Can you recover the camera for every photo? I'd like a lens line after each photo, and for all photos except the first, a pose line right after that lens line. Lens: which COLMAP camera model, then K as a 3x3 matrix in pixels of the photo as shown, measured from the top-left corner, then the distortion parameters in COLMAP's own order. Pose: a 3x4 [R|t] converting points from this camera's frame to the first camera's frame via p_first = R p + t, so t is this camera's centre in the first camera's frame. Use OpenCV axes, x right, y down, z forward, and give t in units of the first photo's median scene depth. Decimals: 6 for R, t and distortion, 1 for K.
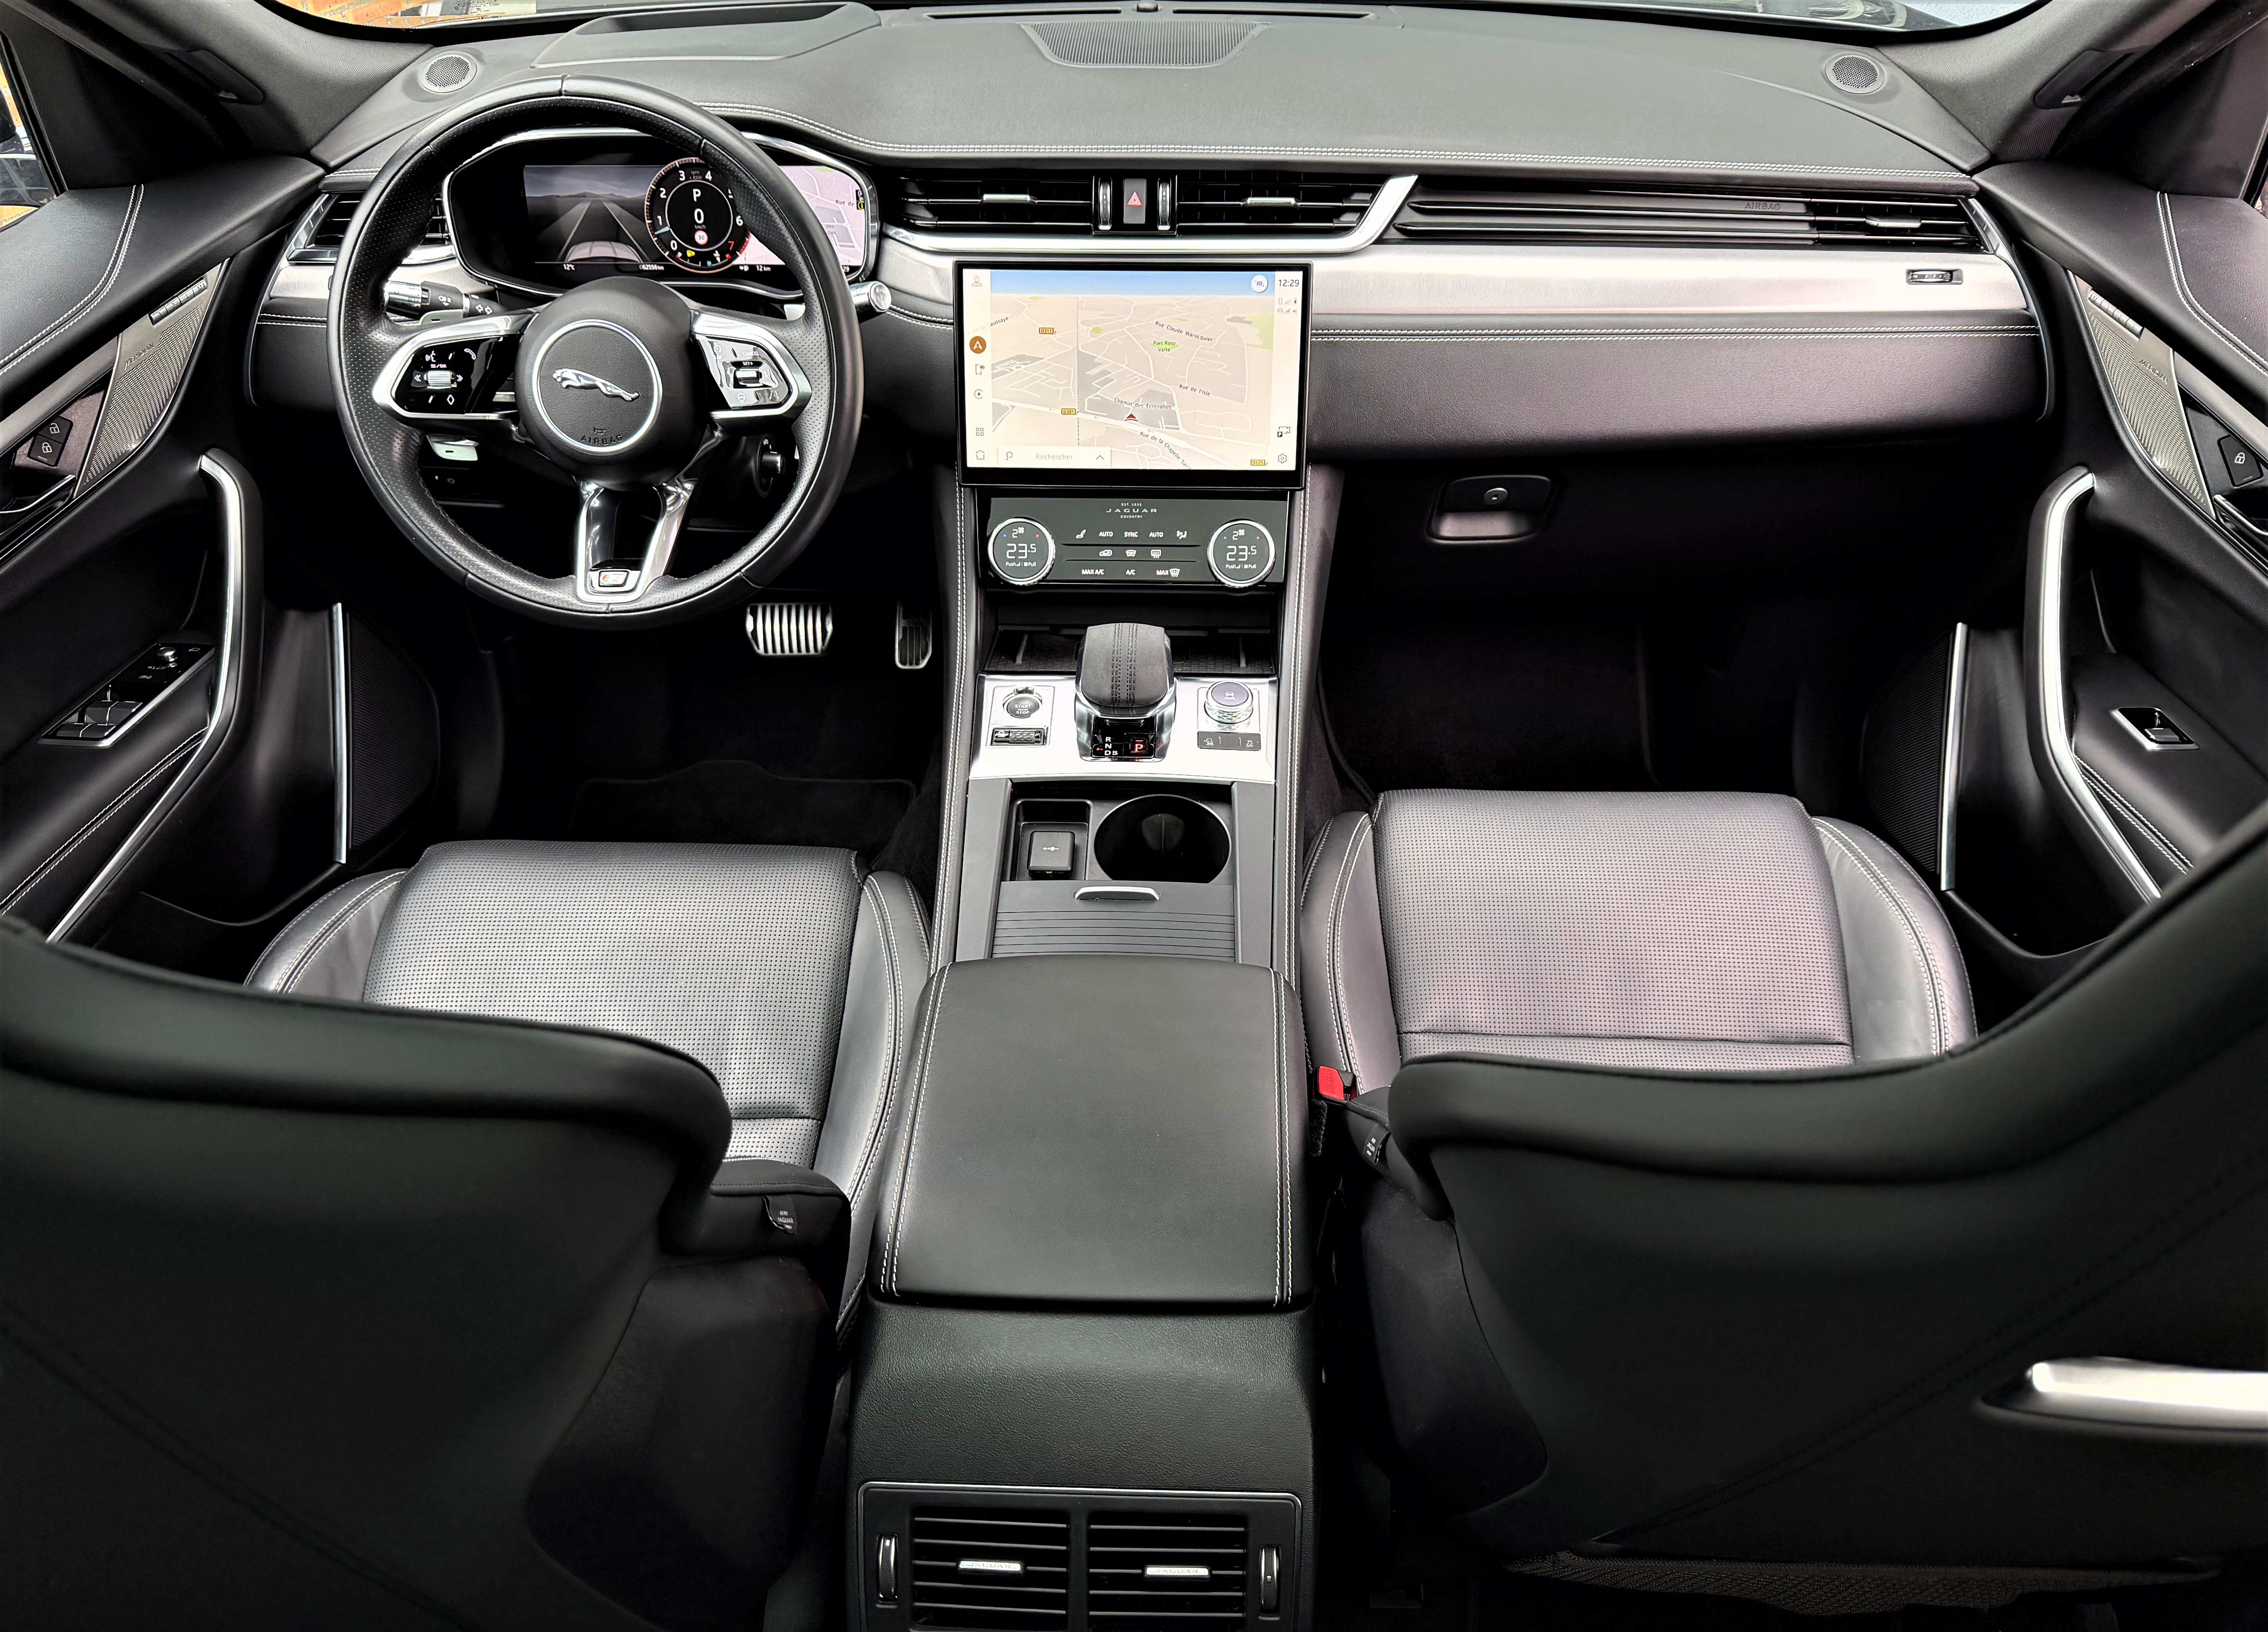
lens RADIAL K [[1617.8, 0, 1134.0], [0, 1617.8, 816.0], [0, 0, 1]] dist [-0.032796, -0.003847]
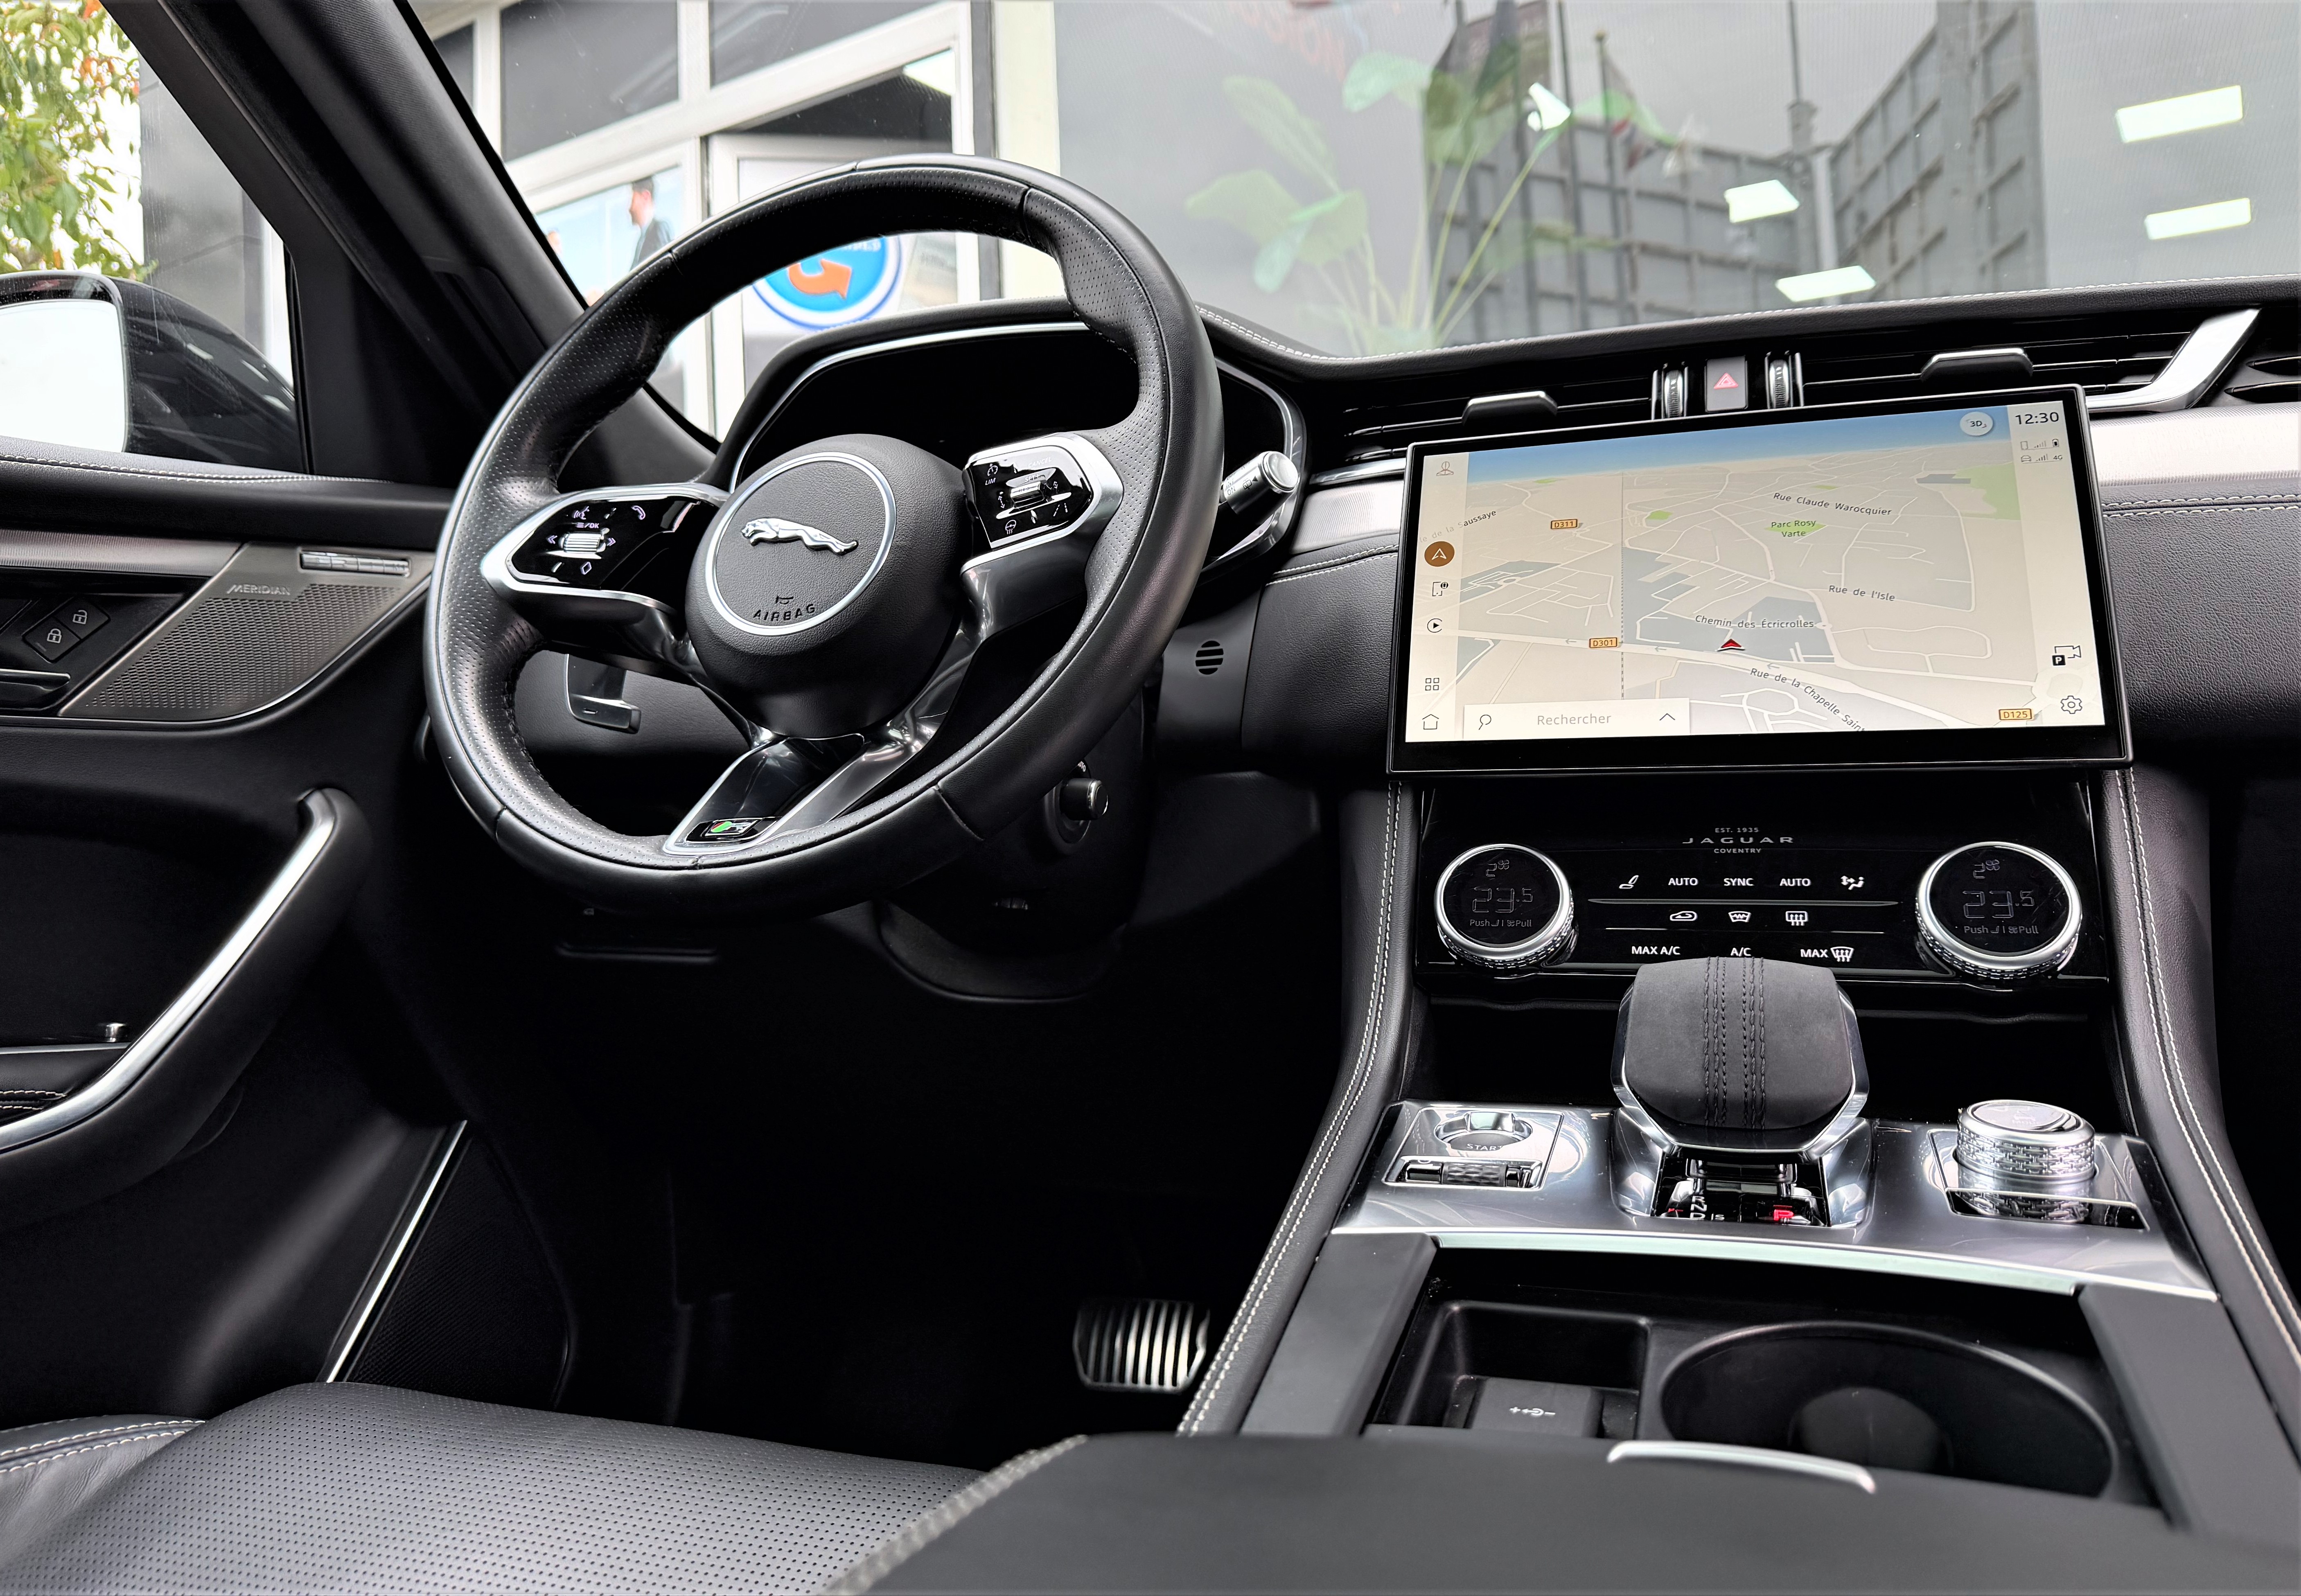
lens RADIAL K [[1659.0, 0, 1108.7], [0, 1659.0, 706.6], [0, 0, 1]] dist [0.079396, -0.171344]
pose [[0.943411, -0.023685, -0.330779, -0.013088], [-0.196978, 0.762405, -0.616391, 0.139011], [0.266786, 0.646667, 0.714596, 0.579430]]
